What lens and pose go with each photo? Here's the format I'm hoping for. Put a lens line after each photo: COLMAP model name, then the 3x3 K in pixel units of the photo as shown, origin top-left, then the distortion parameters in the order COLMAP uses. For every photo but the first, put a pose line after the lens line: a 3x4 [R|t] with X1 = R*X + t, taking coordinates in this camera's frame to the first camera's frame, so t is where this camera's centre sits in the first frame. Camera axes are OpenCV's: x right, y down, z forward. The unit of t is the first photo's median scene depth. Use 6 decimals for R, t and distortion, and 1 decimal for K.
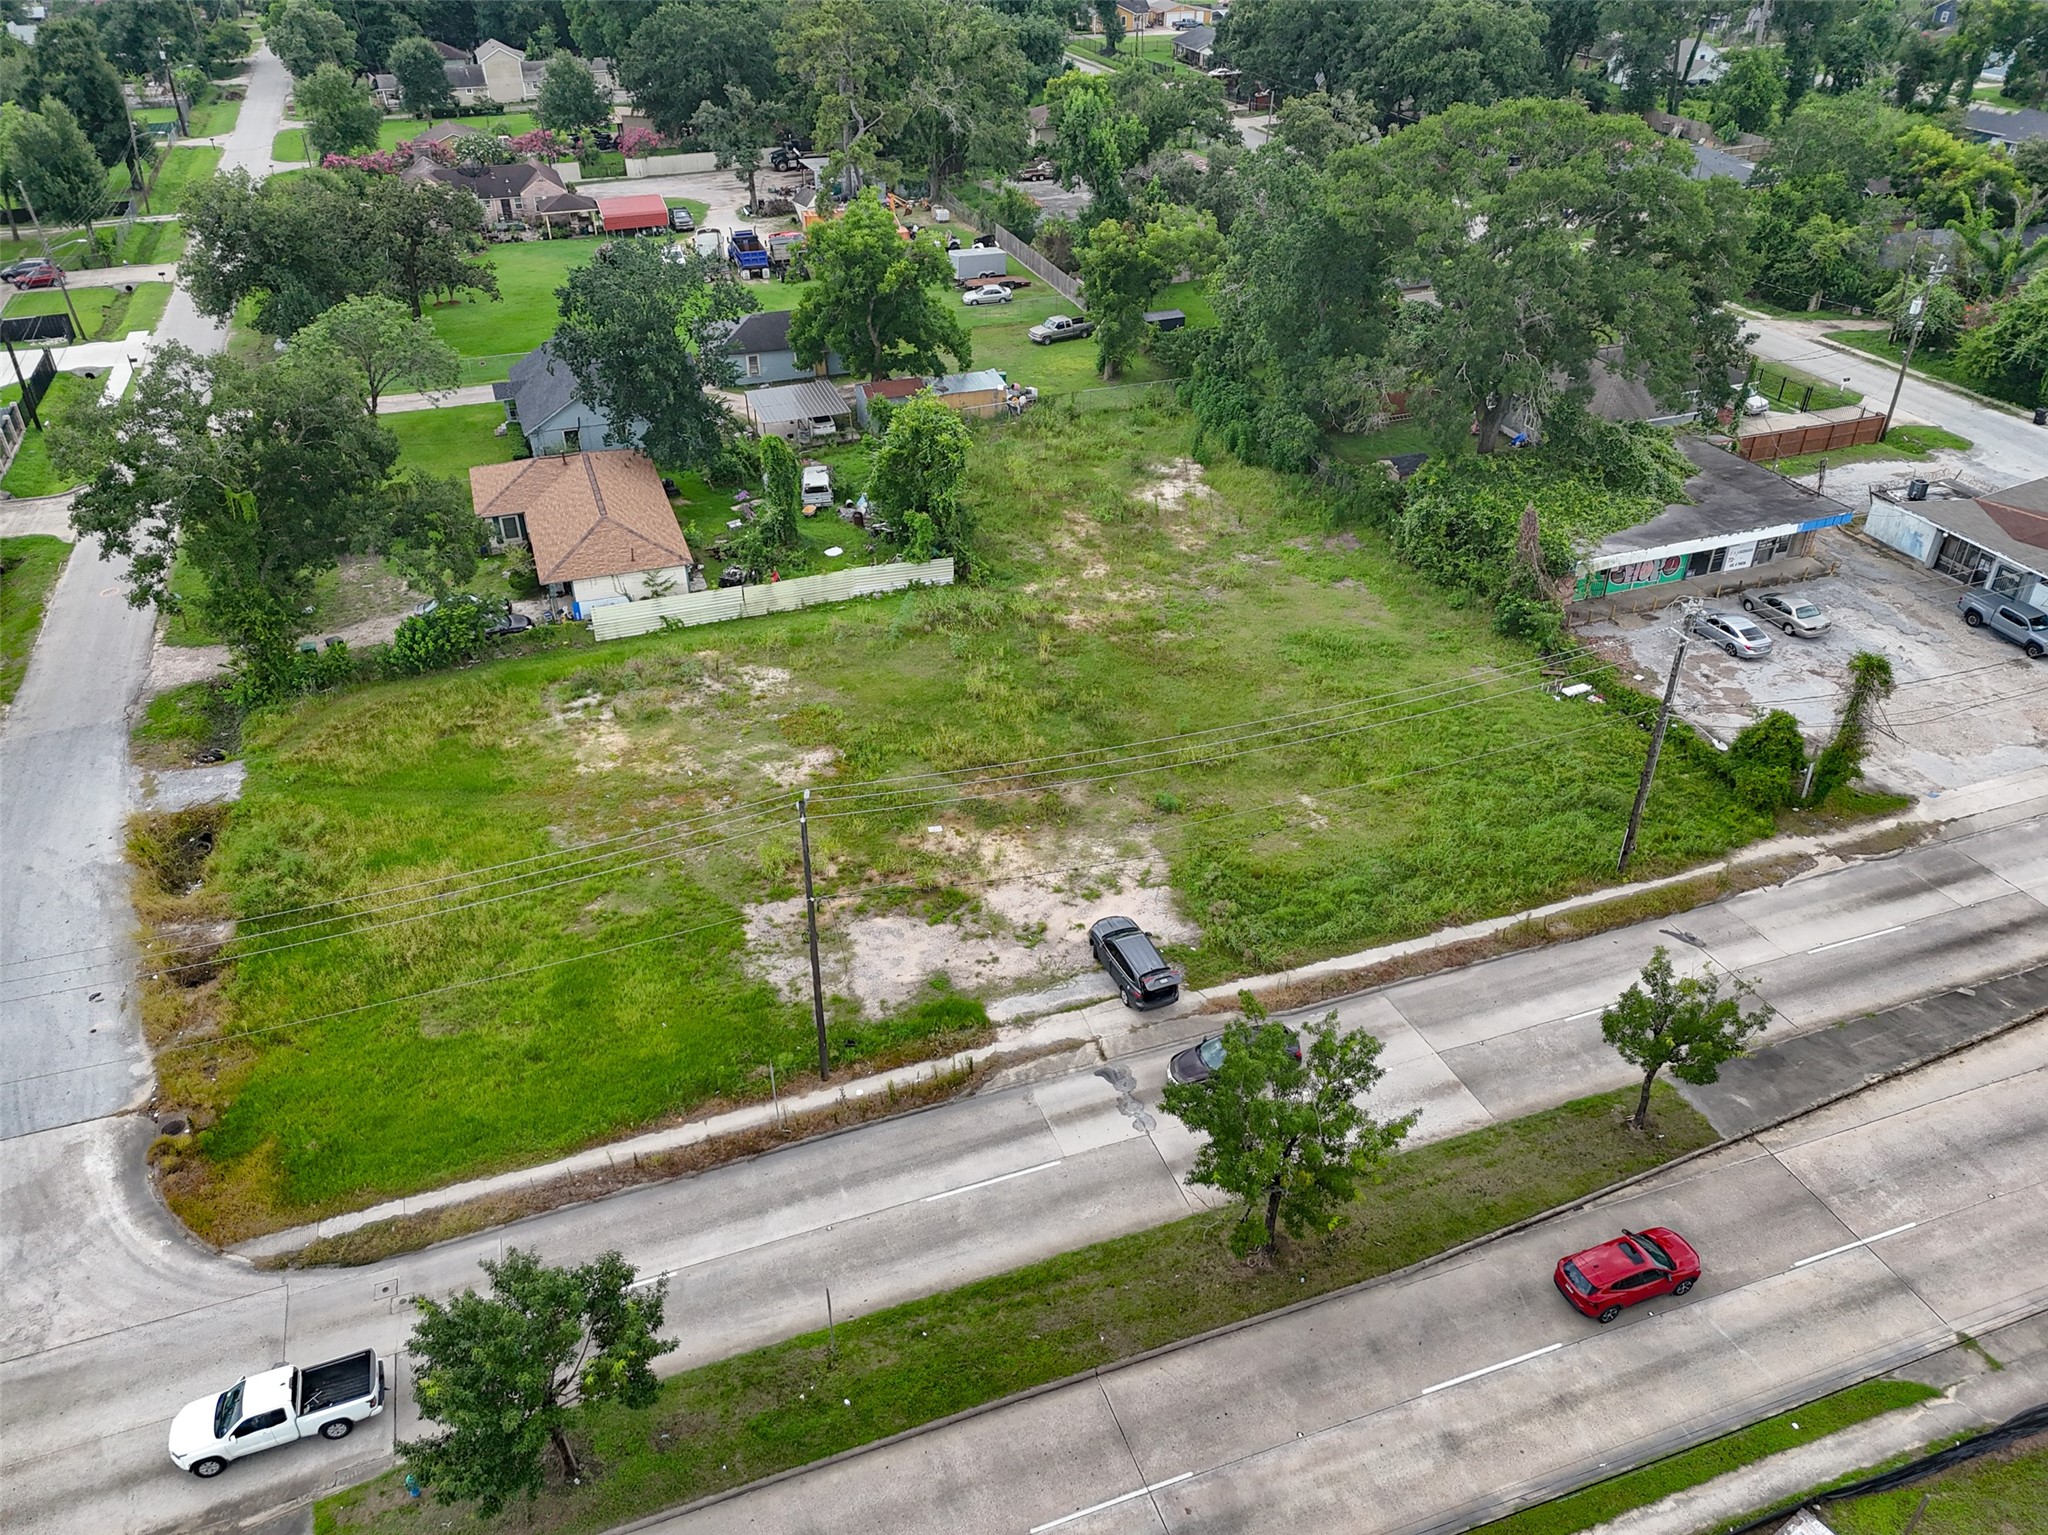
lens RADIAL K [[1505.5, 0, 1017.1], [0, 1505.5, 764.5], [0, 0, 1]] dist [0.074683, -0.067747]
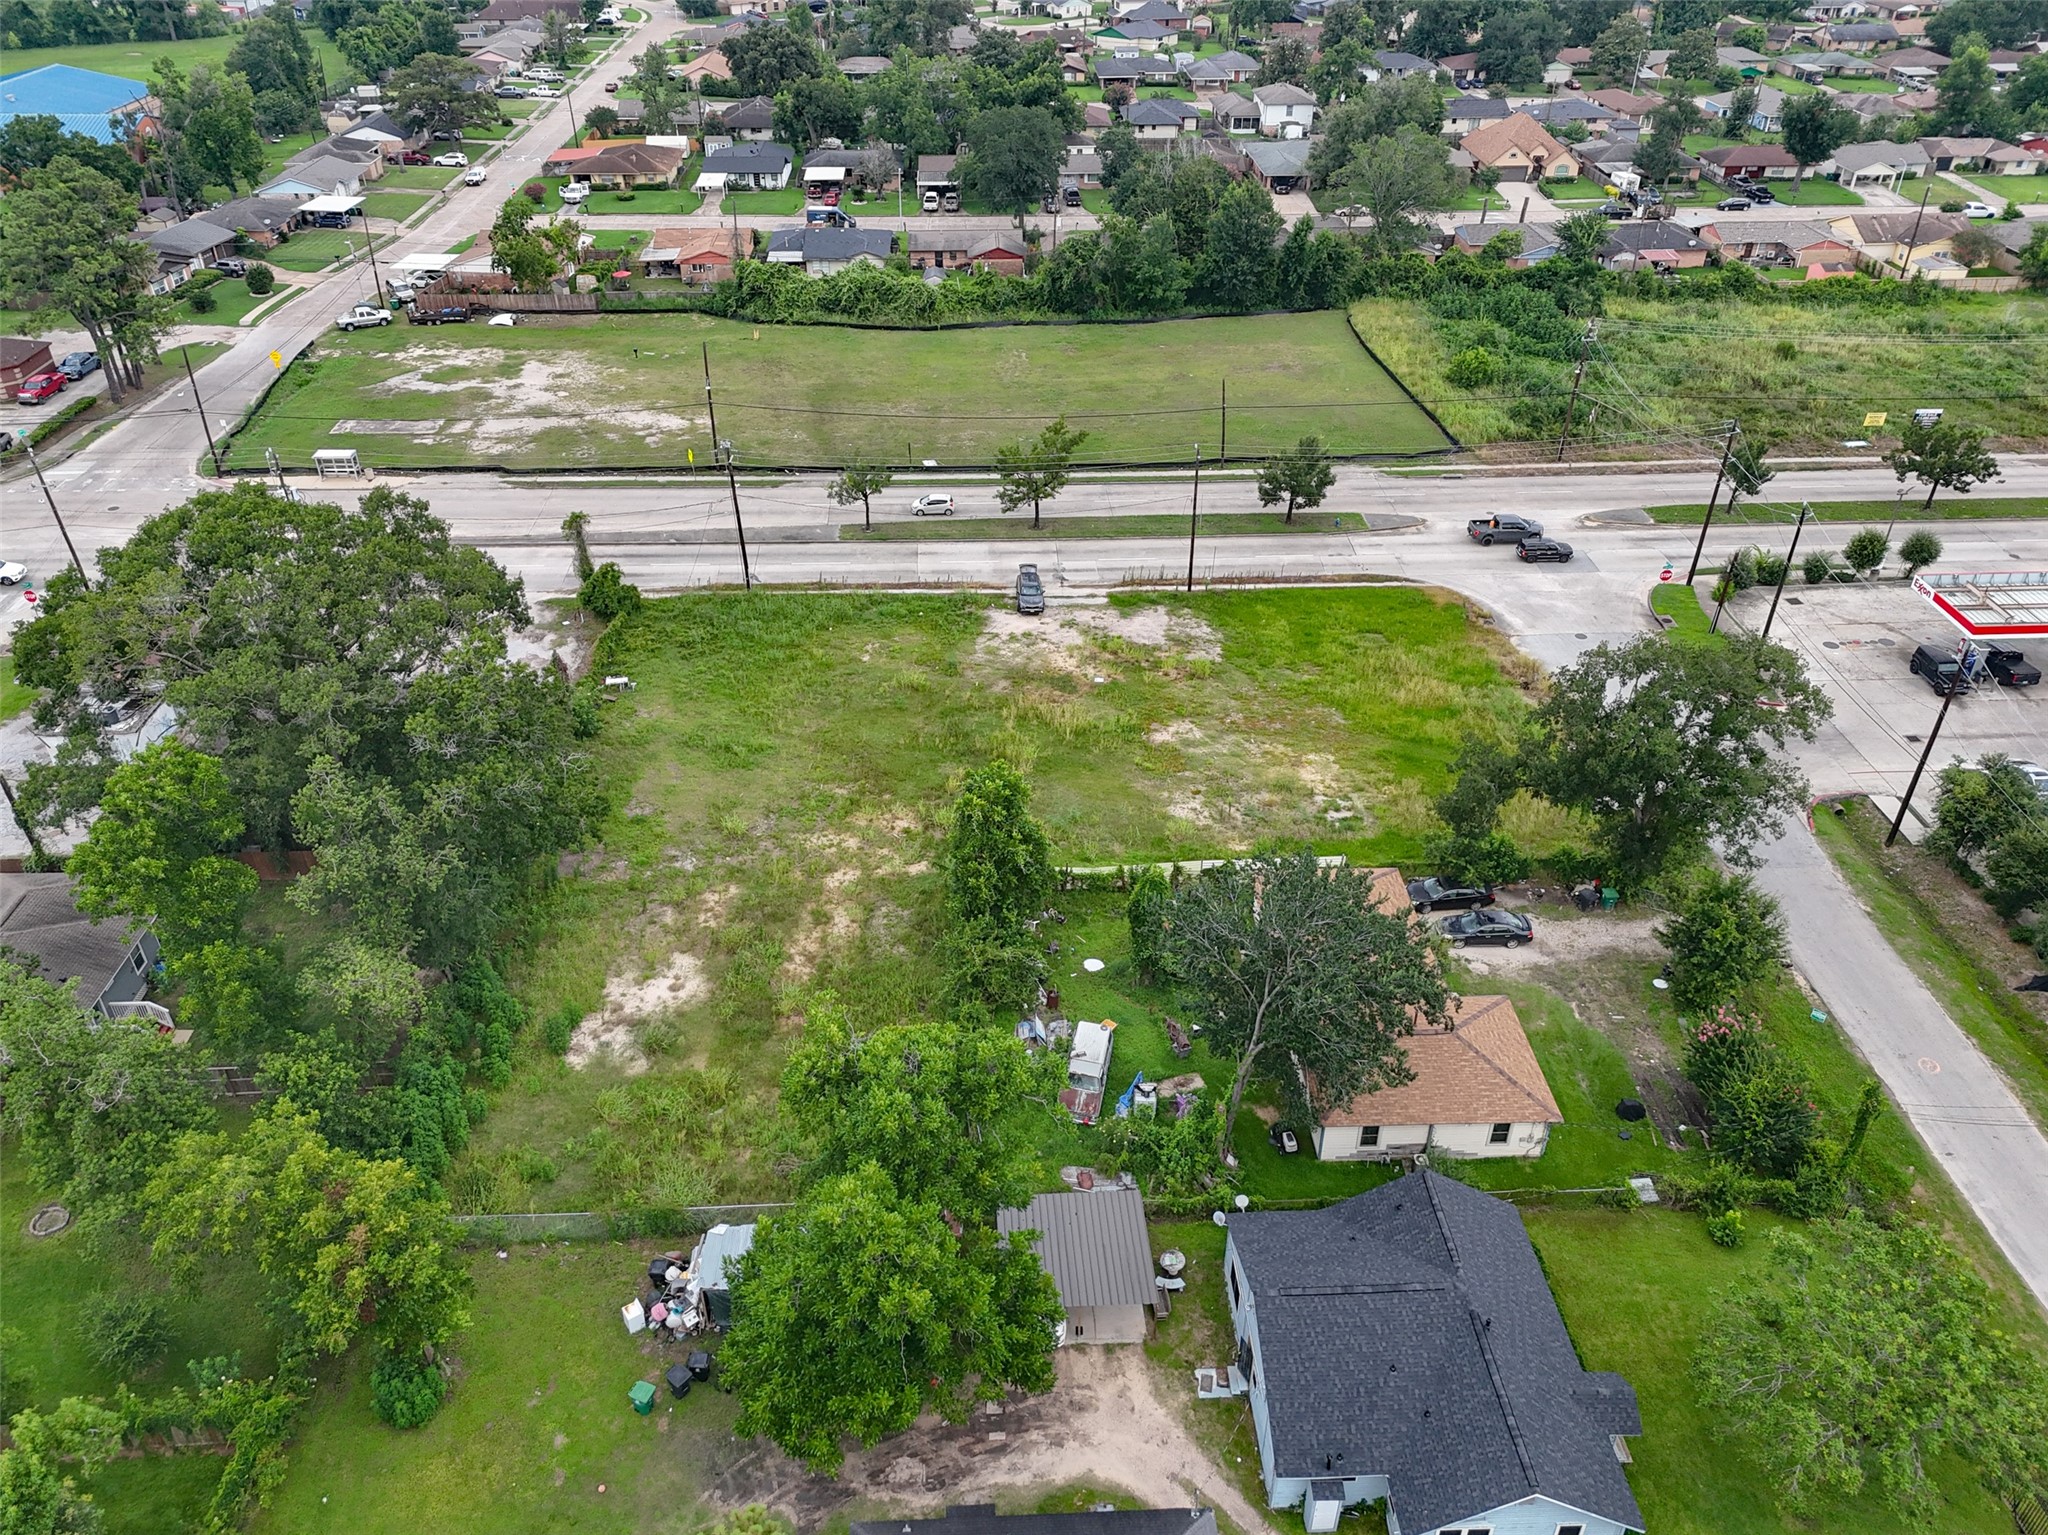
lens RADIAL K [[1505.5, 0, 1026.3], [0, 1505.5, 774.9], [0, 0, 1]] dist [0.074683, -0.067747]
pose [[-0.955423, -0.158117, 0.249330, -0.378908], [0.165600, 0.412147, 0.895942, -1.301004], [-0.244424, 0.897292, -0.367591, 1.635232]]
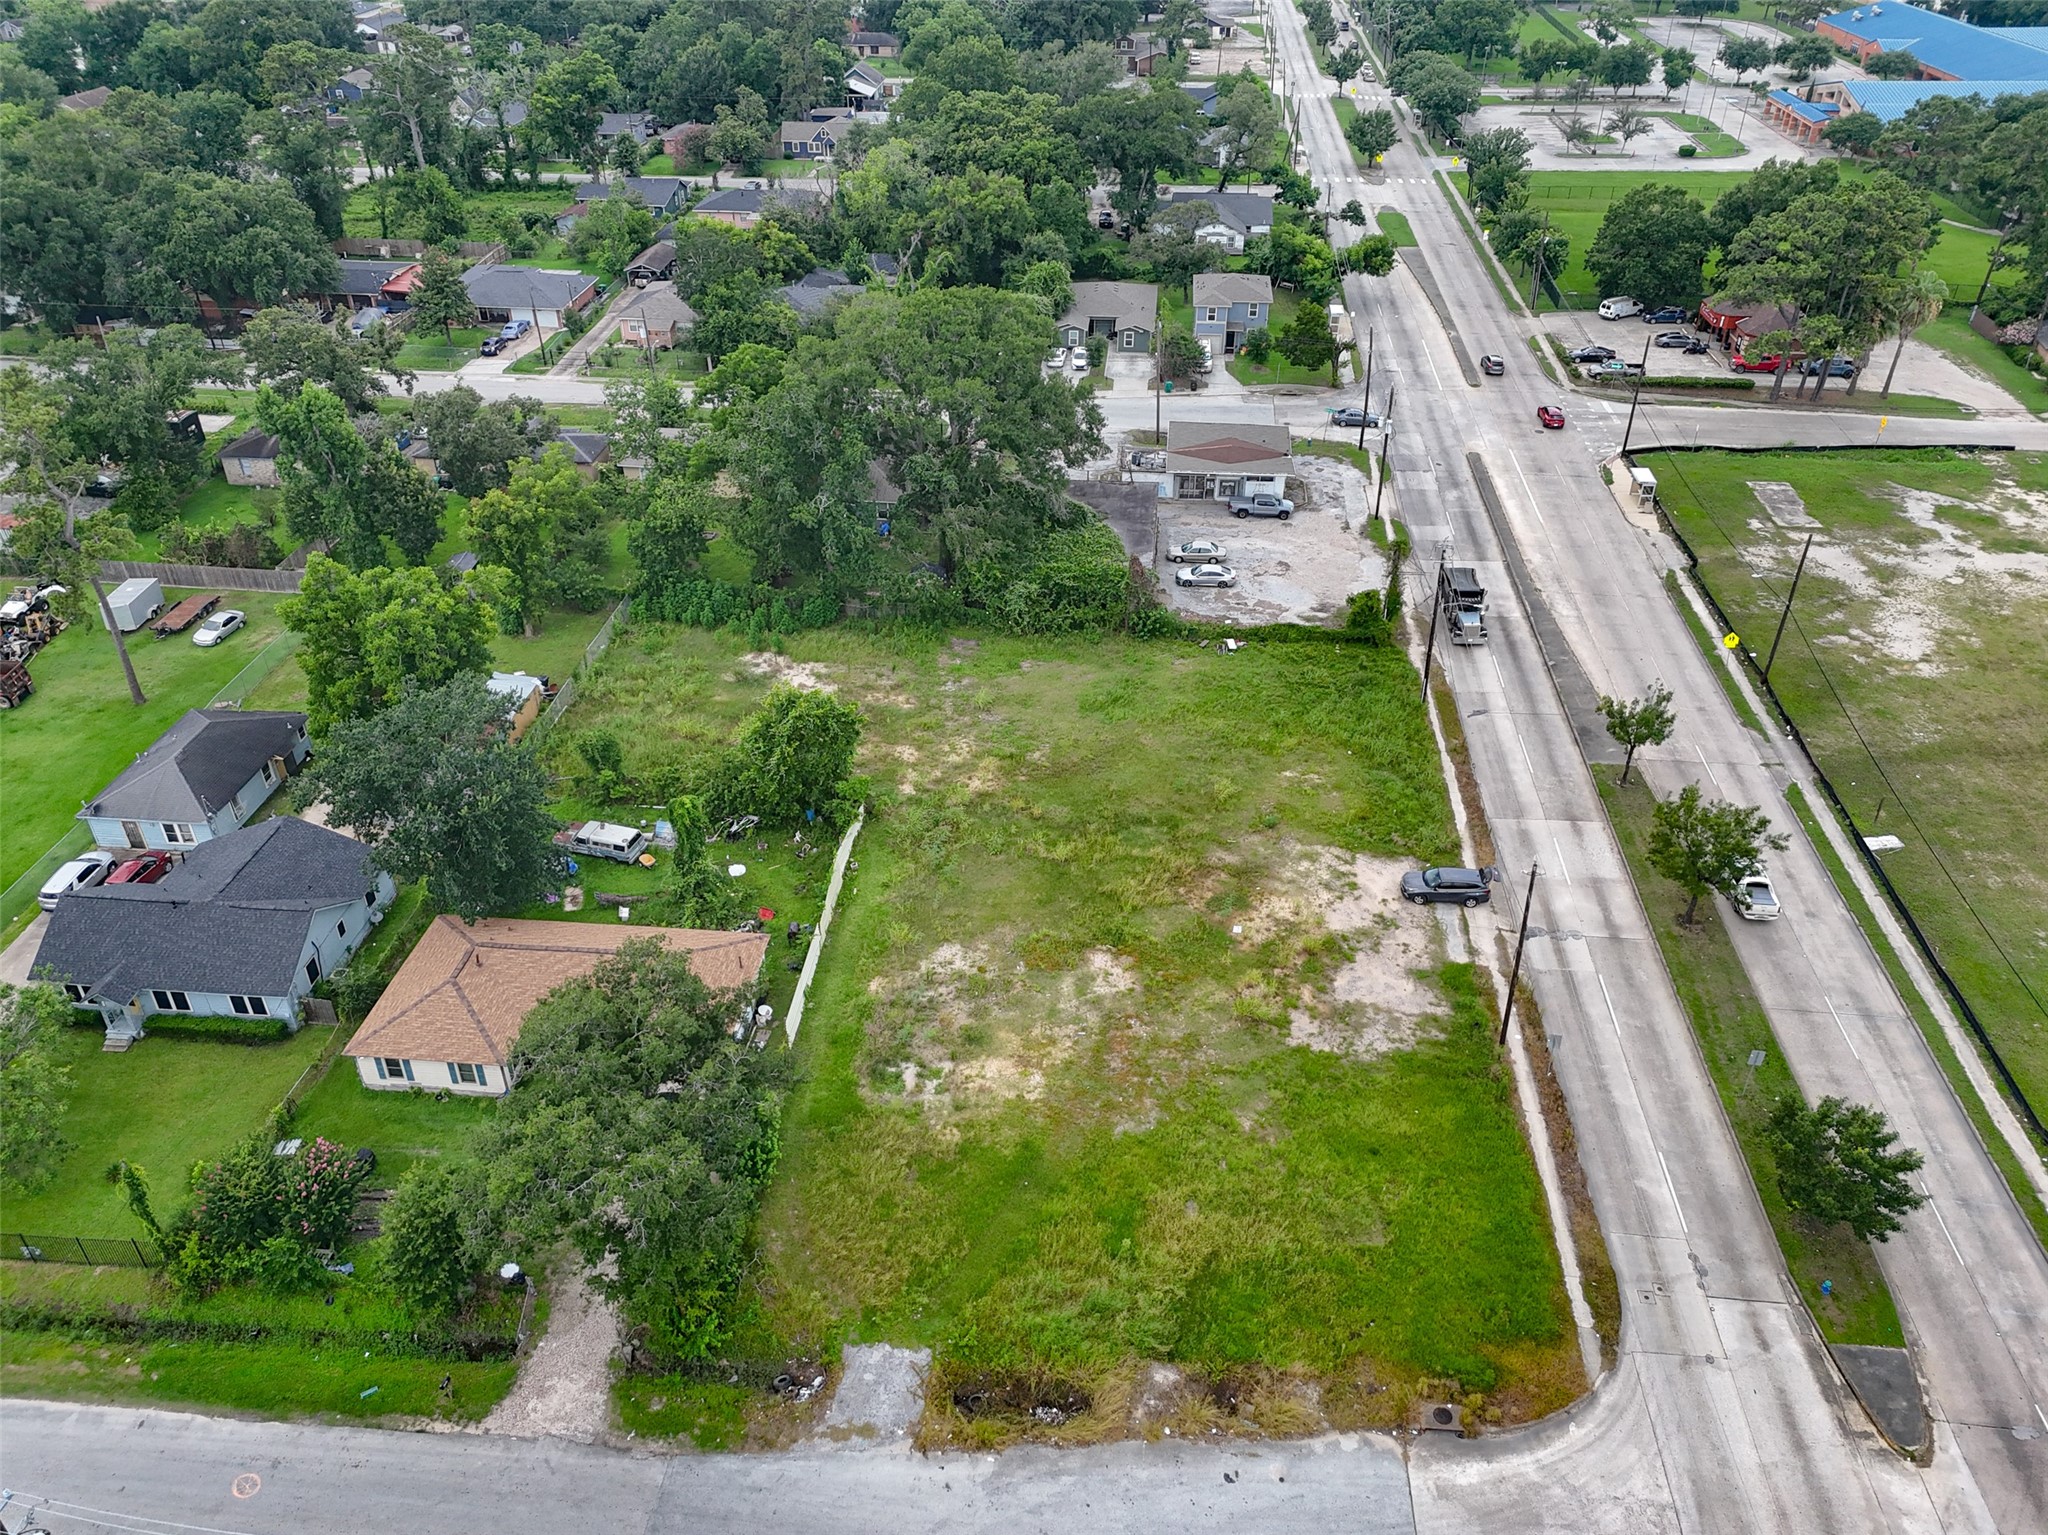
lens RADIAL K [[1505.5, 0, 1018.3], [0, 1505.5, 772.0], [0, 0, 1]] dist [0.074683, -0.067747]
pose [[0.428081, -0.494208, 0.756641, -1.017316], [0.489018, 0.830745, 0.265940, -0.491011], [-0.760005, 0.256167, 0.597303, 0.322817]]
